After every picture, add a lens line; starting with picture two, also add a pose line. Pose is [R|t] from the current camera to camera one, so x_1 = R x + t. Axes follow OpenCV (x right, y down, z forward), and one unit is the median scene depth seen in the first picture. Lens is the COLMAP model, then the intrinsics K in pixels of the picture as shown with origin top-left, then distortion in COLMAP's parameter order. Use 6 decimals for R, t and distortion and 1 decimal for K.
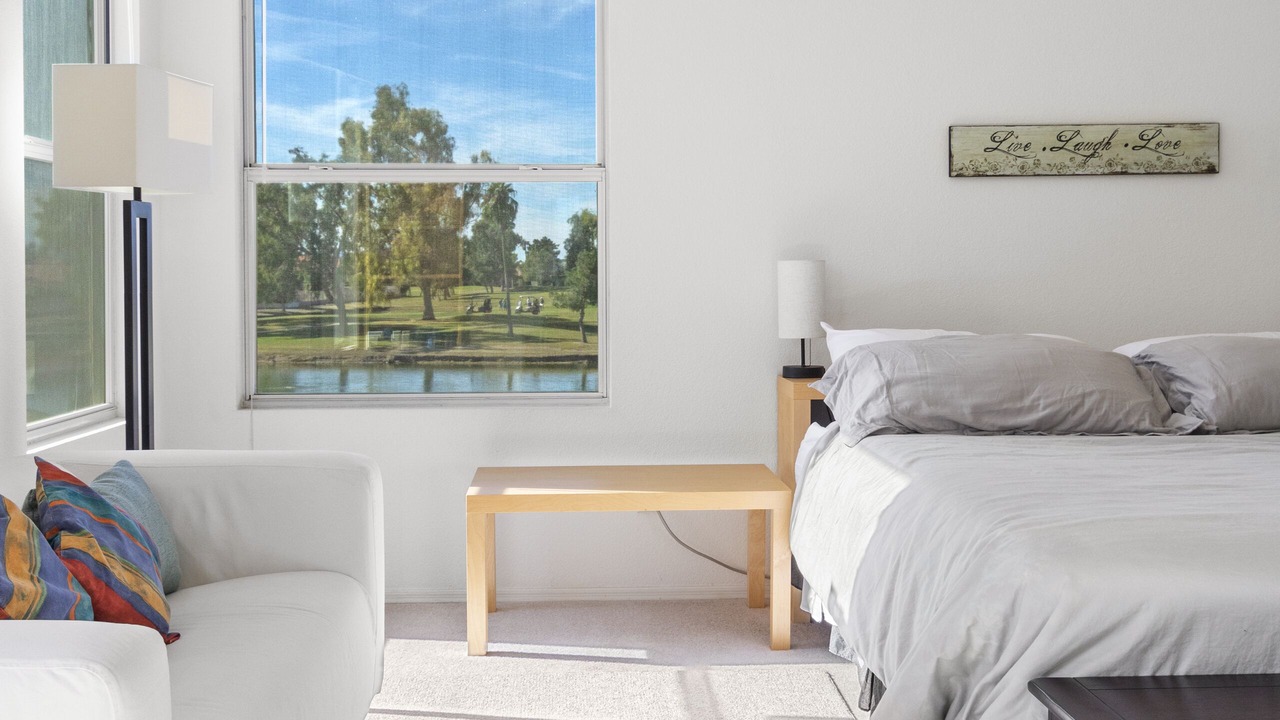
lens RADIAL K [[1433.9, 0, 640.0], [0, 1433.9, 360.0], [0, 0, 1]] dist [-0.062822, 0.014368]
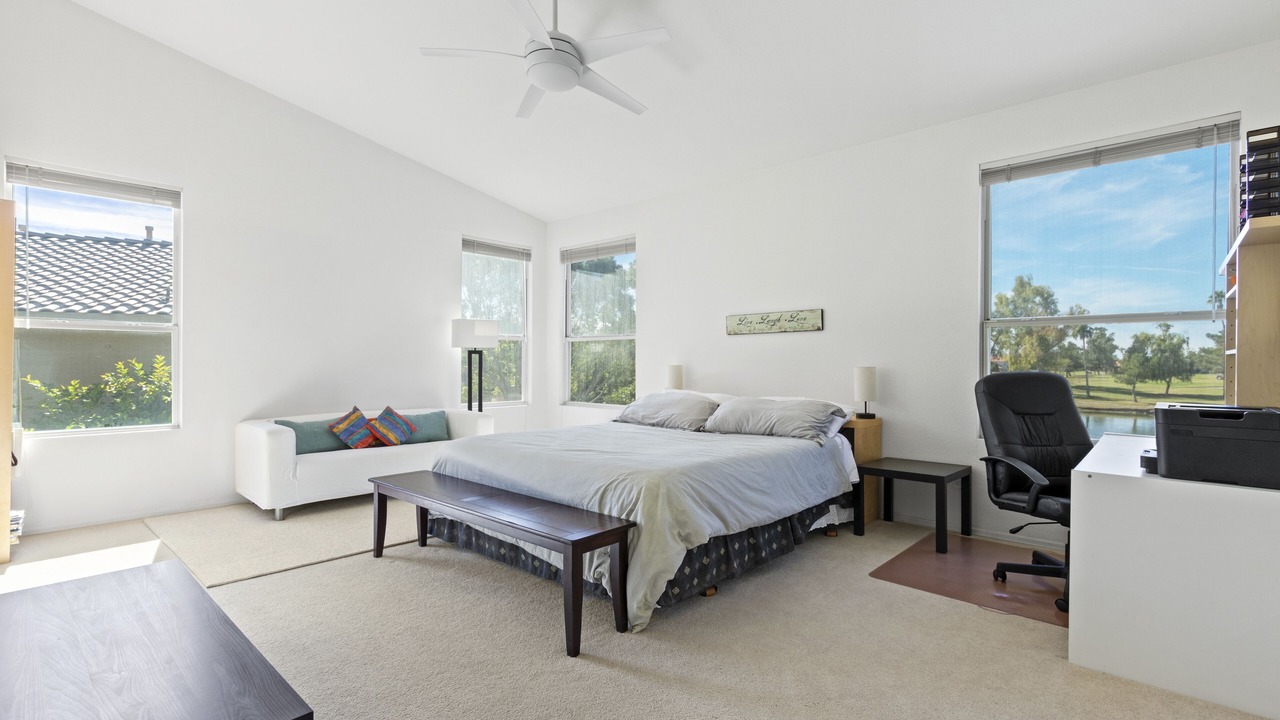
lens RADIAL K [[580.9, 0, 653.1], [0, 580.9, 364.1], [0, 0, 1]] dist [0.004026, 0.000317]
pose [[0.726660, 0.009713, -0.686929, 0.872848], [-0.049707, 0.998023, -0.038470, -0.023587], [0.685197, 0.062099, 0.725706, 0.105558]]
